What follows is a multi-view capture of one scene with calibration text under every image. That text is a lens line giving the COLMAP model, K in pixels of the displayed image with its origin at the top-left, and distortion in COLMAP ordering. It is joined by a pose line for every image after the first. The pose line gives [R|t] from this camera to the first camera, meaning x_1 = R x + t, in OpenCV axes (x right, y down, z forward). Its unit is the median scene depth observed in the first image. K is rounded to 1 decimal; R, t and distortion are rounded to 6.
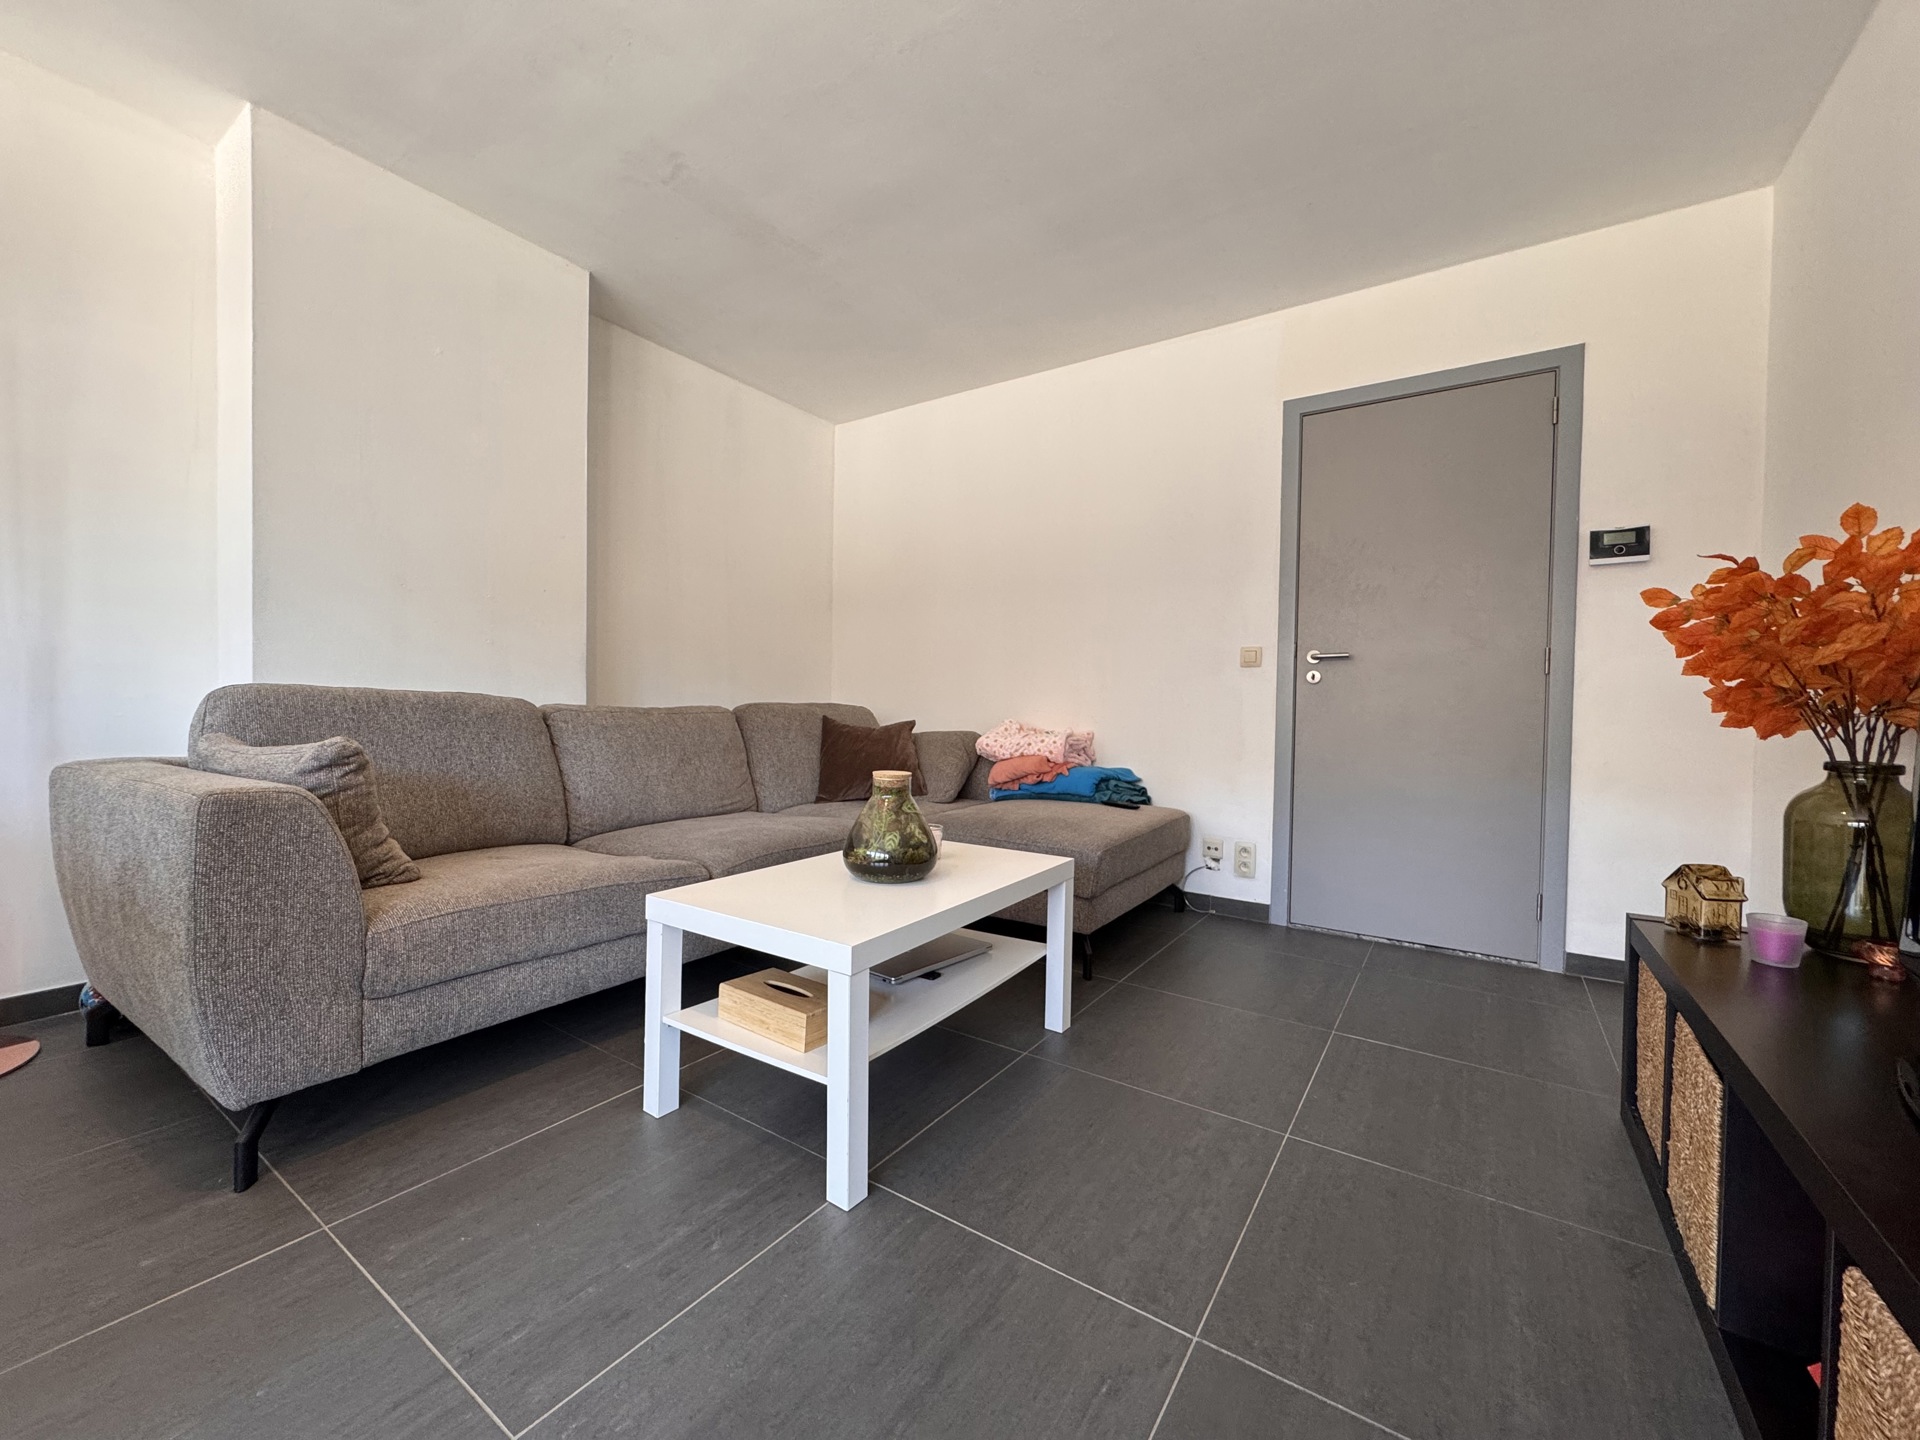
lens RADIAL K [[764.1, 0, 959.9], [0, 764.1, 717.8], [0, 0, 1]] dist [-0.001215, 0.000110]
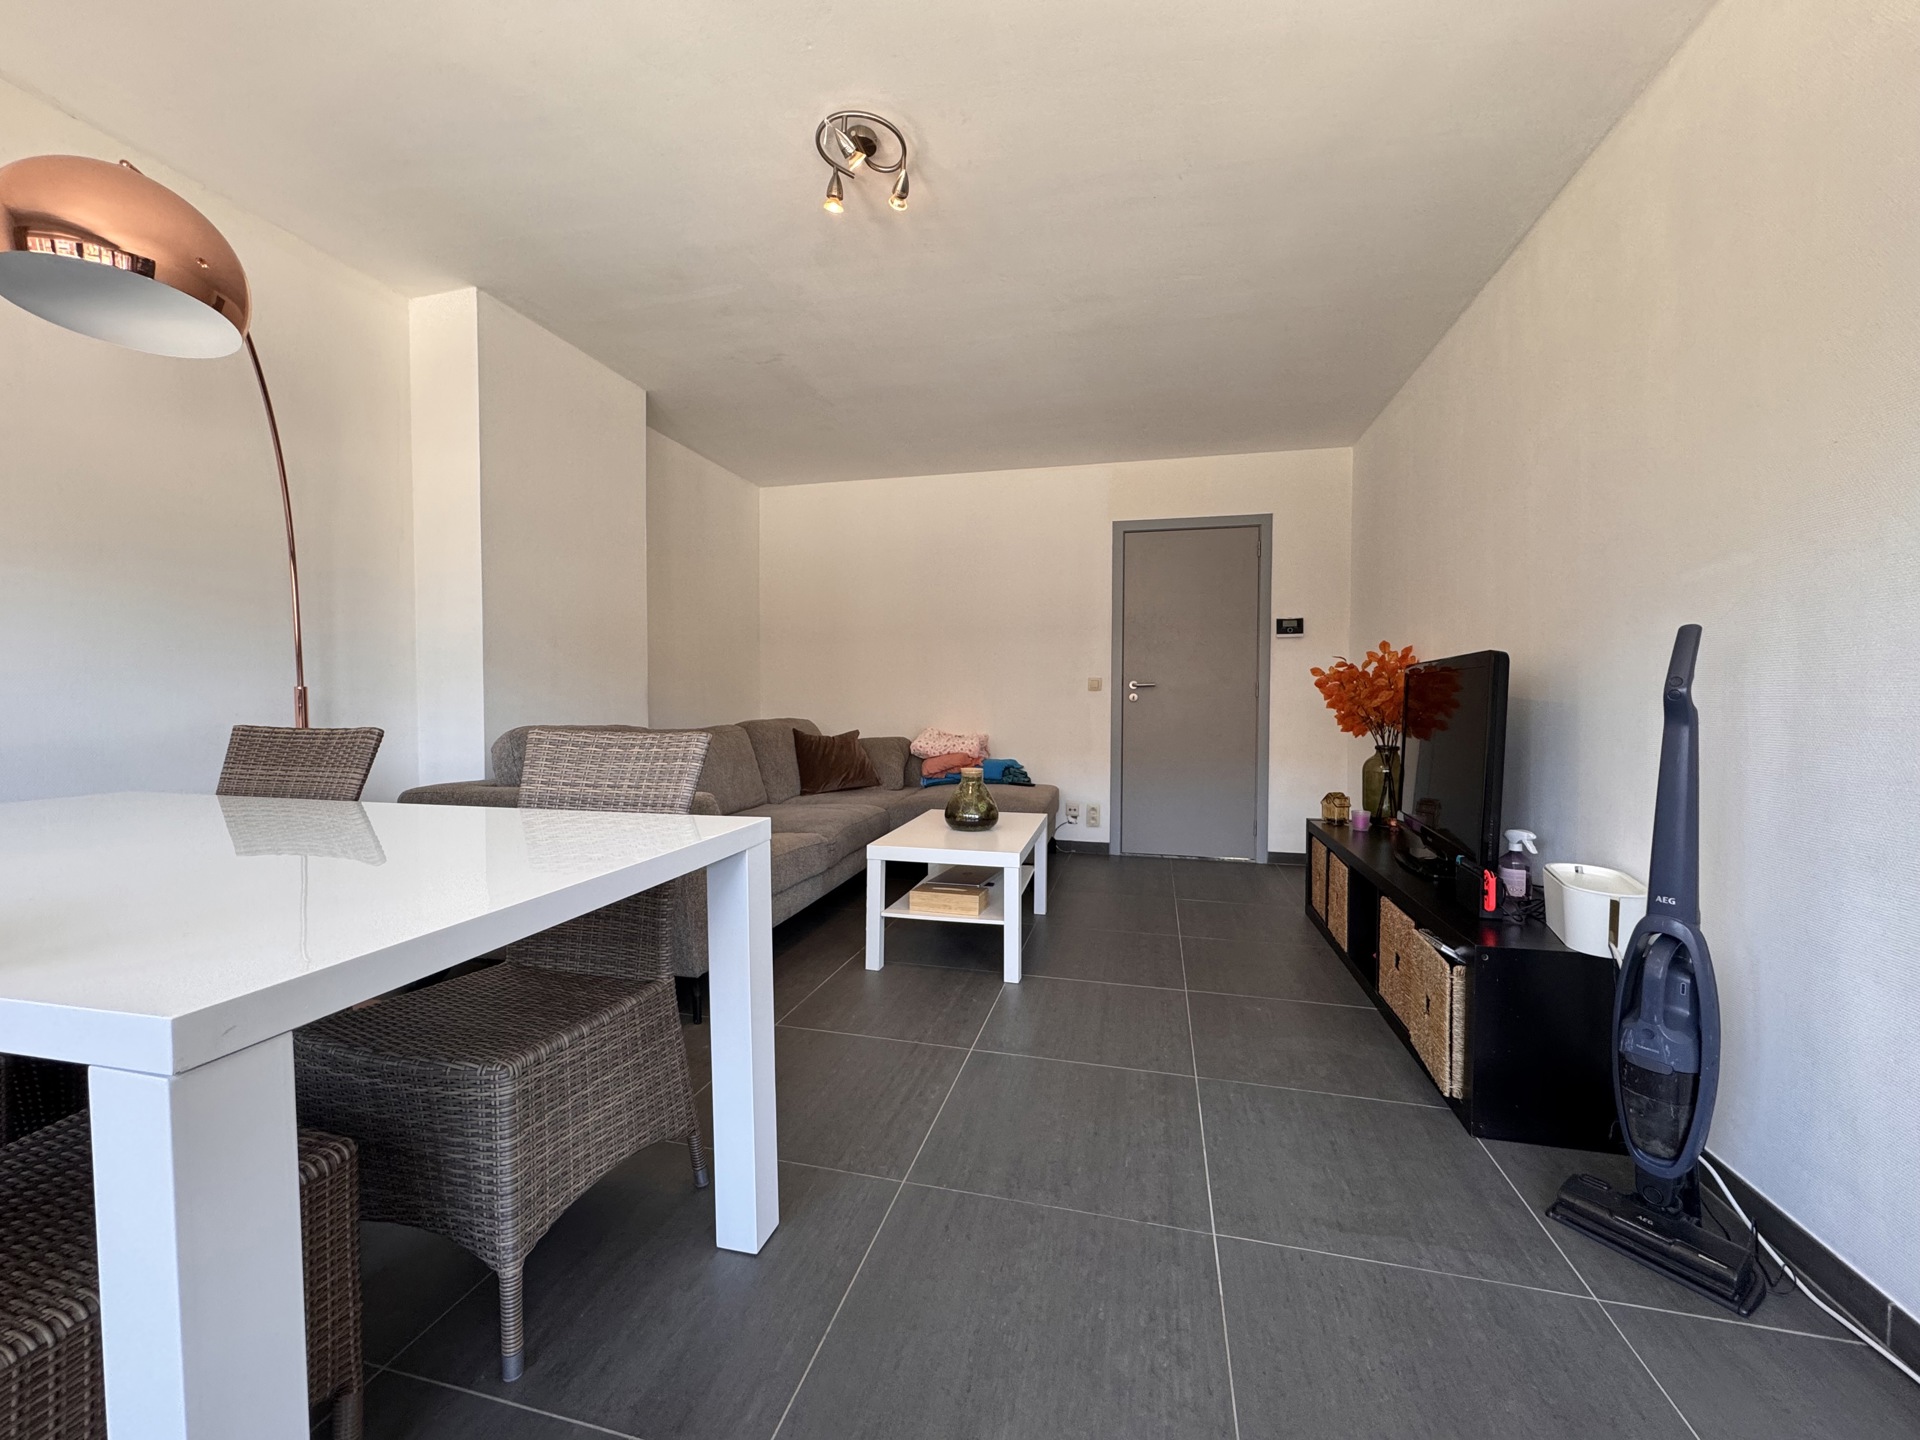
lens RADIAL K [[764.1, 0, 959.9], [0, 764.1, 717.8], [0, 0, 1]] dist [-0.001215, 0.000110]
pose [[0.939254, -0.024045, 0.342379, -0.511009], [0.019514, 0.999671, 0.016671, -0.053735], [-0.342667, -0.008977, 0.939414, -0.451949]]
